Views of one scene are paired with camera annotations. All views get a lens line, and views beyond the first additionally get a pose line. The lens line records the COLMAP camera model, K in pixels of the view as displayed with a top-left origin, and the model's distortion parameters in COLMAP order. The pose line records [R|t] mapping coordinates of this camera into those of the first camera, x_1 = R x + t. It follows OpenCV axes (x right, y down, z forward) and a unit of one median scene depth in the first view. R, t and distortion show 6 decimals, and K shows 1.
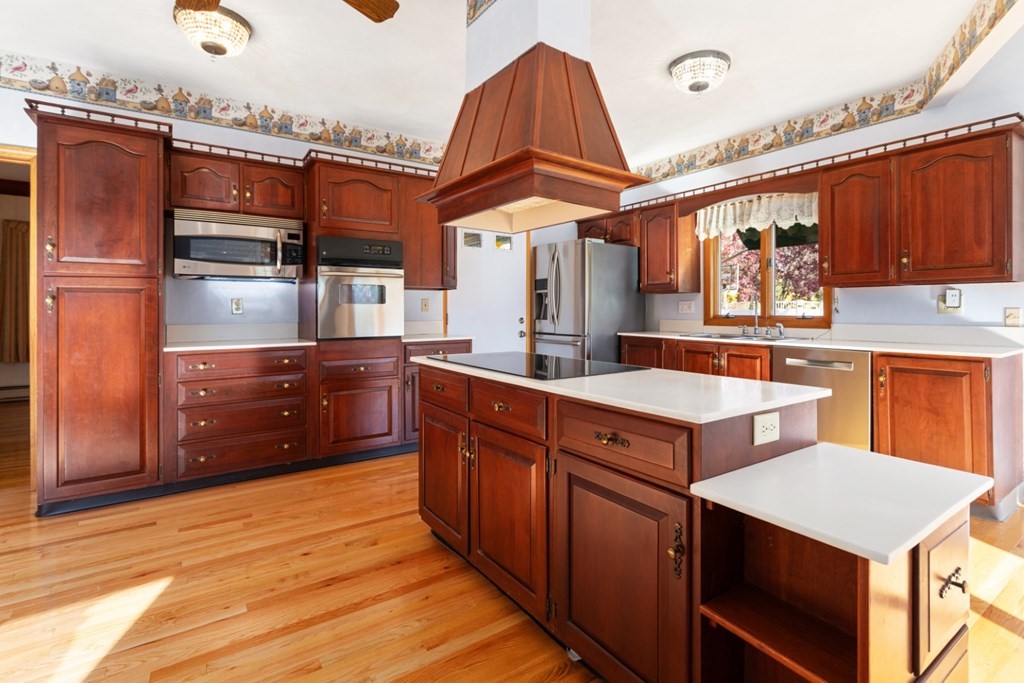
lens RADIAL K [[493.3, 0, 510.8], [0, 493.3, 309.5], [0, 0, 1]] dist [0.001435, 0.001673]
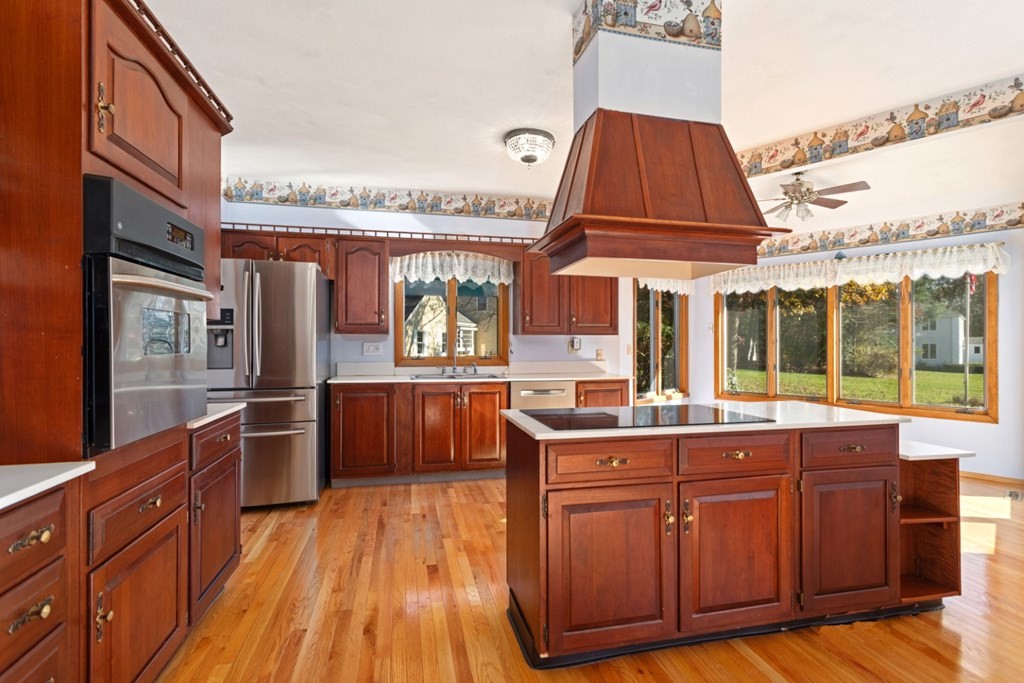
lens RADIAL K [[493.3, 0, 519.0], [0, 493.3, 339.7], [0, 0, 1]] dist [0.001435, 0.001673]
pose [[0.352048, 0.007641, 0.935951, -0.510547], [-0.002793, 0.999971, -0.007113, -0.019172], [-0.935978, -0.000110, 0.352059, 0.458540]]
